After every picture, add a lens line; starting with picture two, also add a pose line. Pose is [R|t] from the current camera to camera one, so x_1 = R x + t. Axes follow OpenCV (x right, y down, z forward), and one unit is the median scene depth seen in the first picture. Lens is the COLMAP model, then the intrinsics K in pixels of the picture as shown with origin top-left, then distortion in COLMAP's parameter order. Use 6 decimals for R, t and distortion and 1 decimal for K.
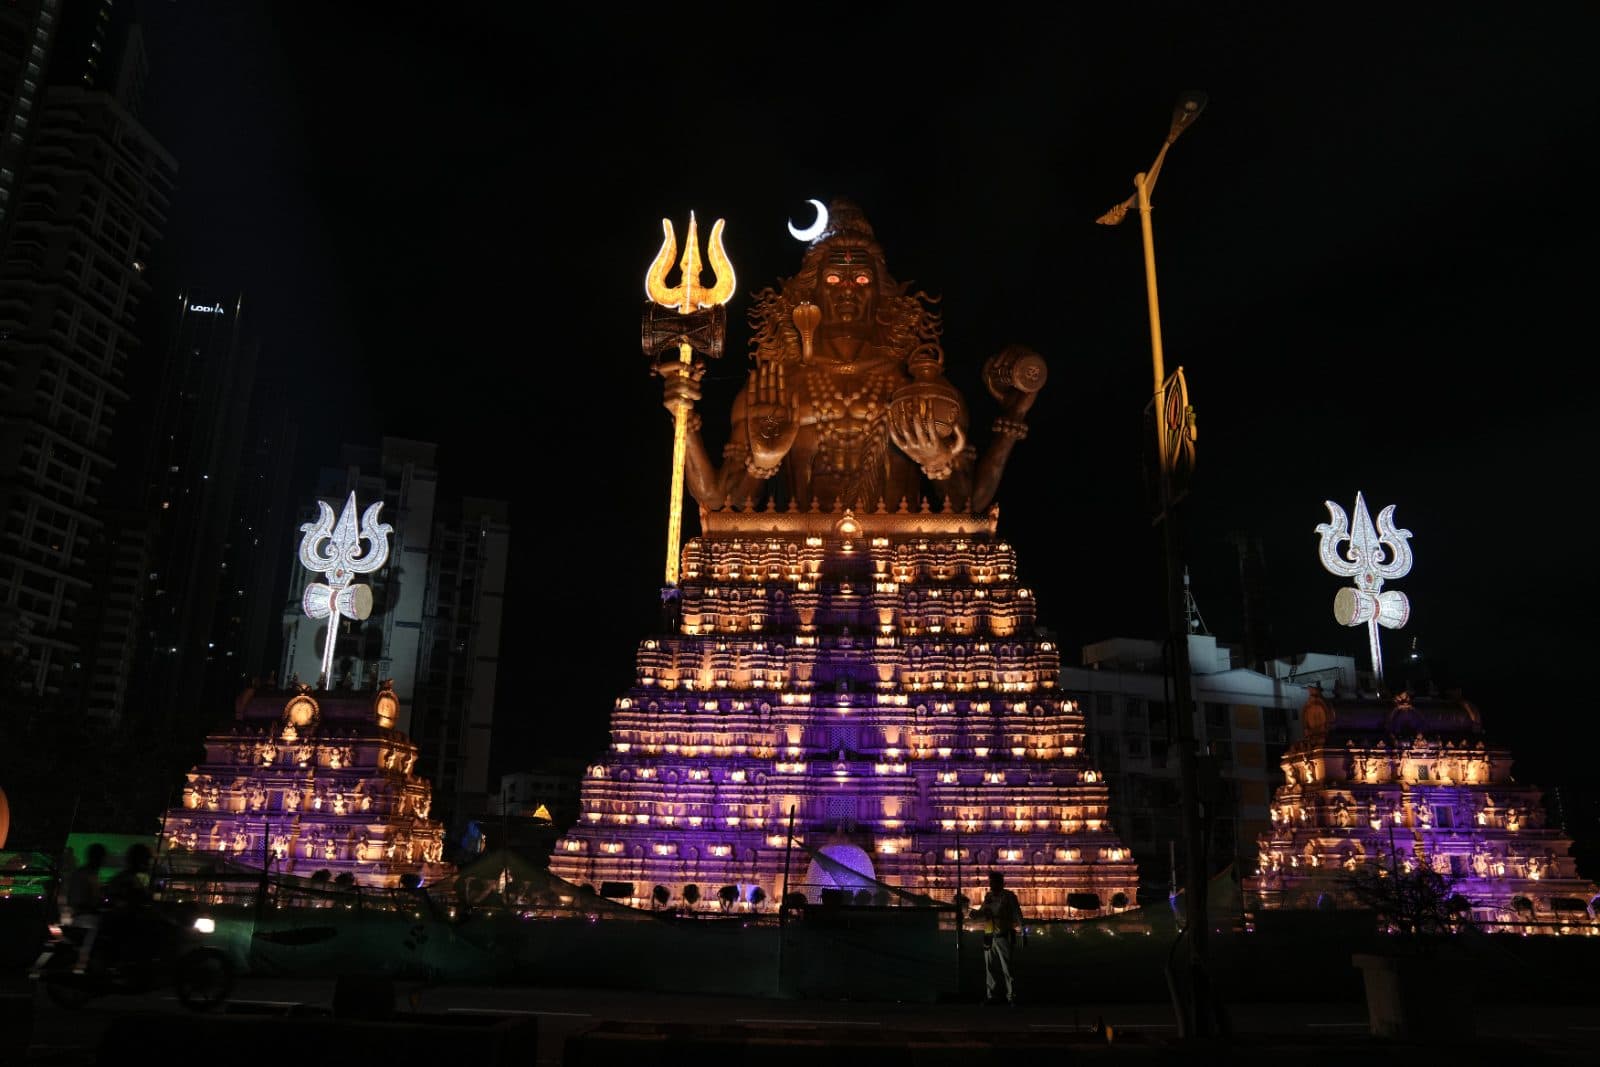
lens RADIAL K [[1139.0, 0, 802.2], [0, 1139.0, 530.1], [0, 0, 1]] dist [-0.088969, 0.047524]
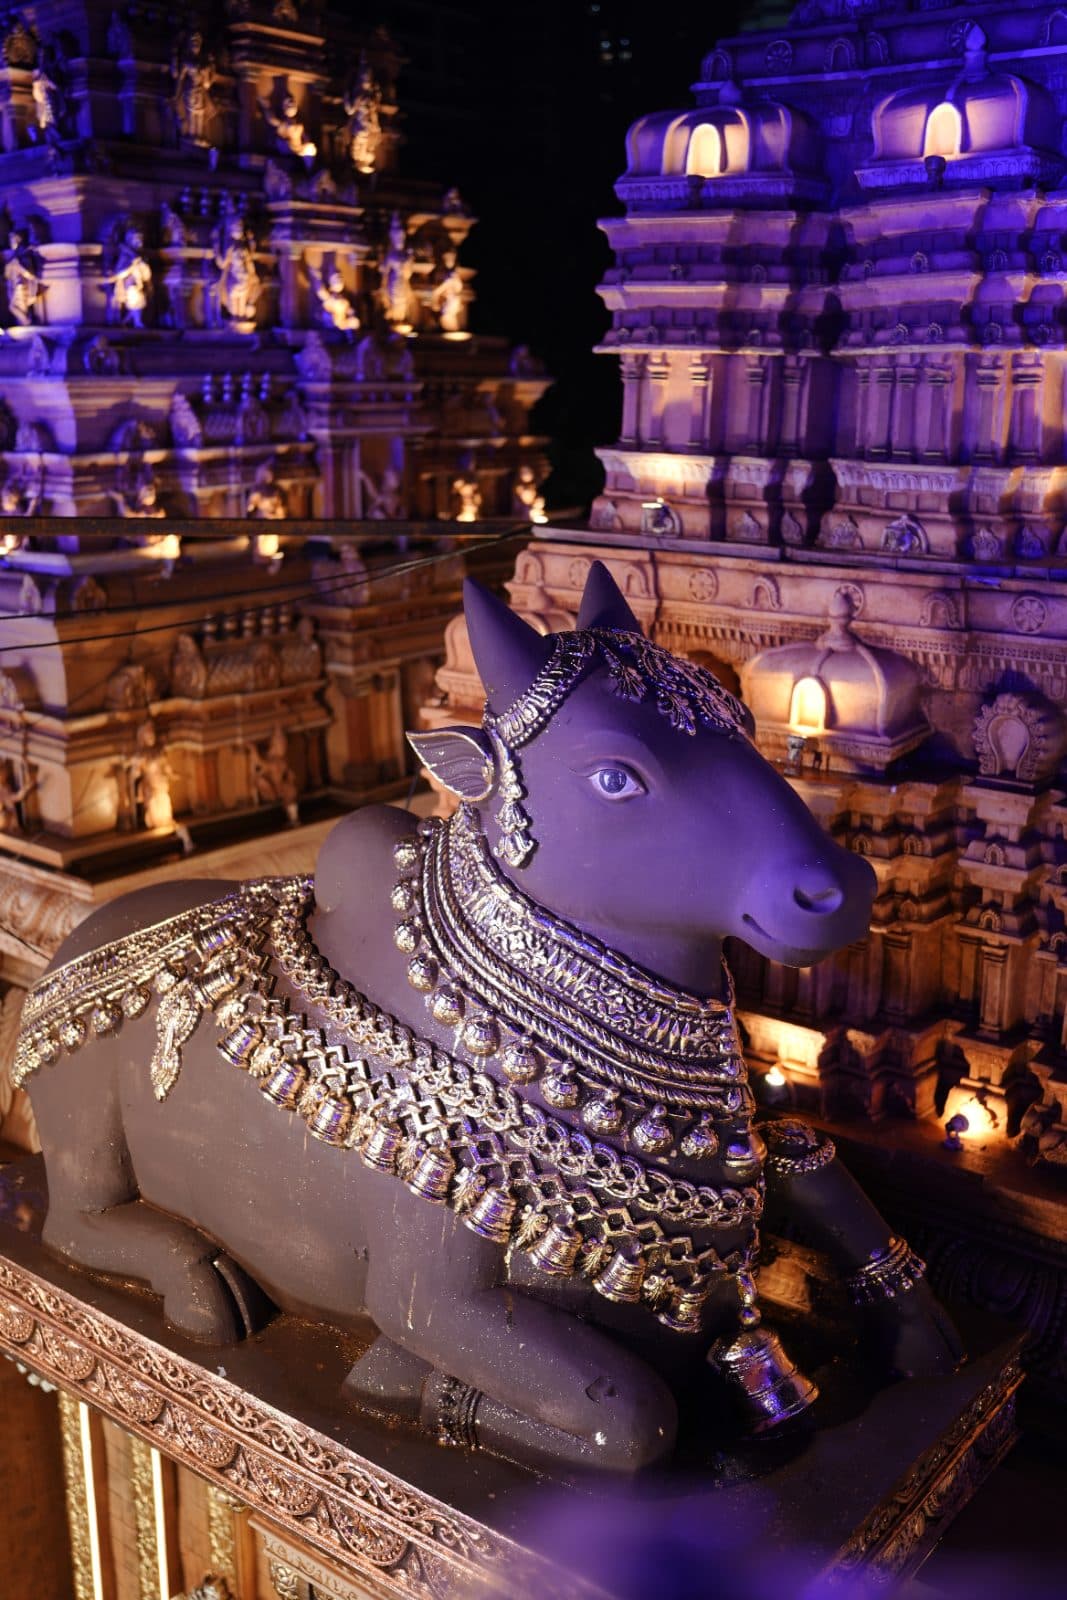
lens RADIAL K [[1565.2, 0, 528.2], [0, 1565.2, 810.0], [0, 0, 1]] dist [-0.015618, 0.000000]
pose [[0.826621, 0.123061, -0.549139, -0.081897], [0.181579, 0.865284, 0.467239, 0.229895], [0.532660, -0.485941, 0.692917, 0.712678]]
